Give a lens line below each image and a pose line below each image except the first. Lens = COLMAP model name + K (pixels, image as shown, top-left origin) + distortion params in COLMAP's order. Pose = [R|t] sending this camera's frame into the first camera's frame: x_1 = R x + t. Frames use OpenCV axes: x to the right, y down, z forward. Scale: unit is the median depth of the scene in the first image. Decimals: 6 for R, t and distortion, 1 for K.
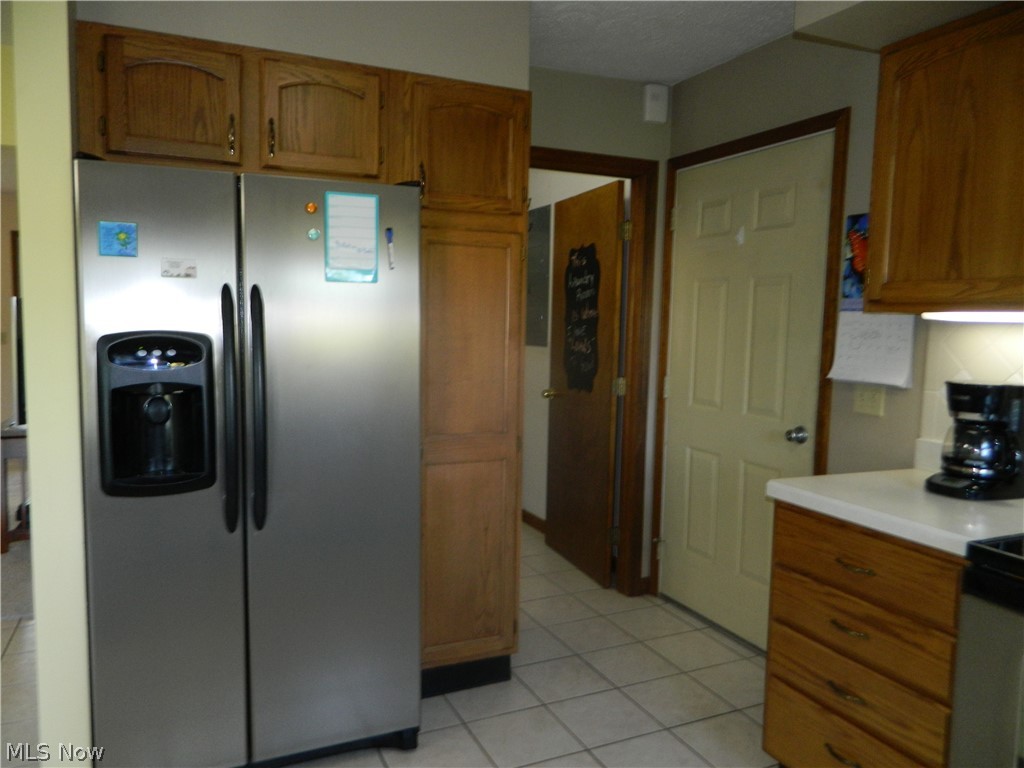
lens RADIAL K [[756.2, 0, 511.4], [0, 756.2, 385.7], [0, 0, 1]] dist [-0.008781, -0.002567]
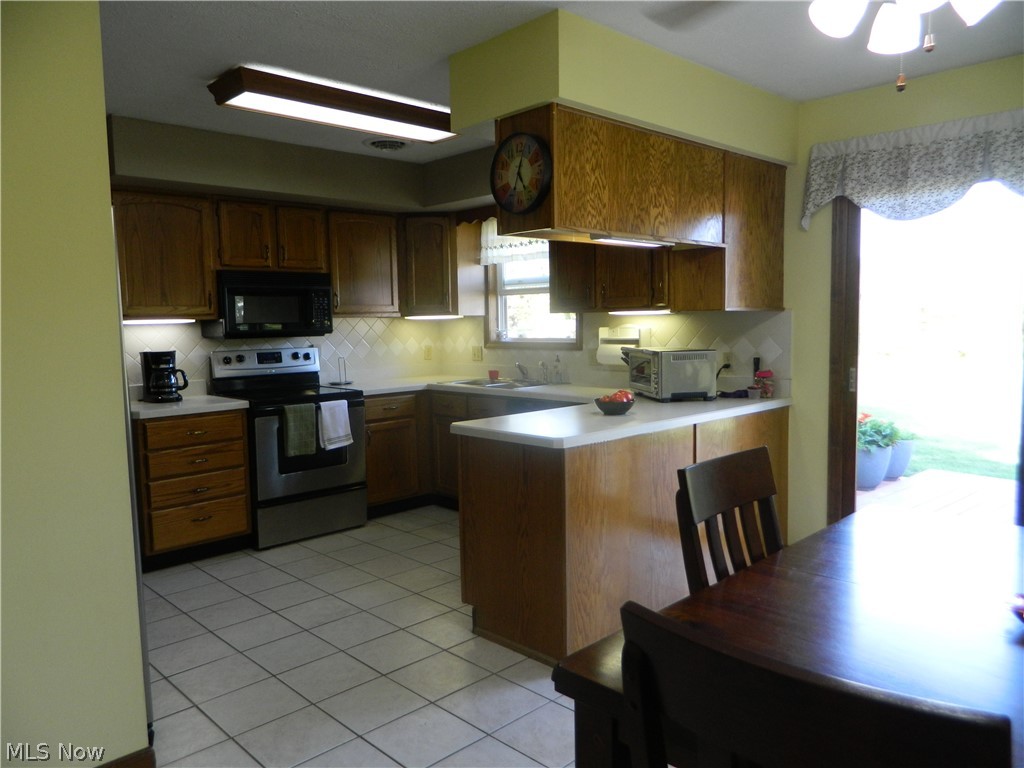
lens RADIAL K [[756.2, 0, 512.0], [0, 756.2, 383.6], [0, 0, 1]] dist [-0.008781, -0.002567]
pose [[-0.339948, -0.100513, 0.935057, -1.915612], [0.092880, 0.985823, 0.139737, -0.130808], [-0.935847, 0.134351, -0.325793, 0.807326]]
